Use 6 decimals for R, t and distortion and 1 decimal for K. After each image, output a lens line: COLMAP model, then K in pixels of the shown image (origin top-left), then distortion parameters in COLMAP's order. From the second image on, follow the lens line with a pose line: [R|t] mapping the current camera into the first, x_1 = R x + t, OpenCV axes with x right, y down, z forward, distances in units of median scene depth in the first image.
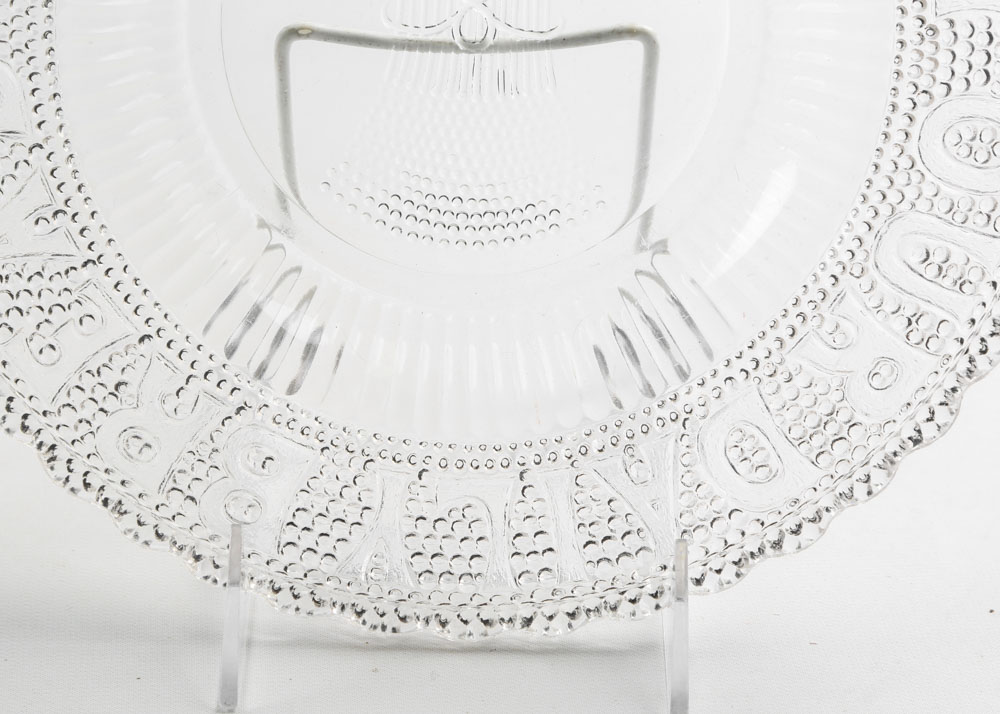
lens RADIAL K [[2546.4, 0, 443.2], [0, 2546.4, 356.8], [0, 0, 1]] dist [0.221190, -0.629320]
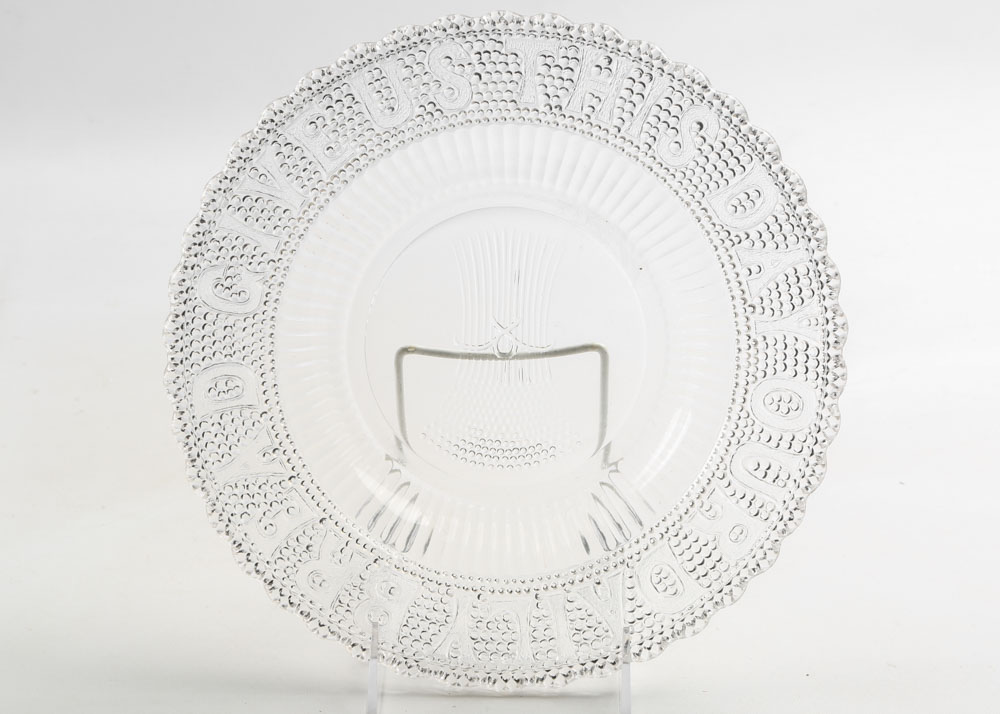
lens RADIAL K [[2224.6, 0, 500.0], [0, 2224.6, 357.0], [0, 0, 1]] dist [0.109482, 0.131849]
pose [[0.999808, -0.017506, -0.008808, 0.022341], [0.015875, 0.987034, -0.159724, 0.130193], [0.011490, 0.159554, 0.987122, -0.549526]]
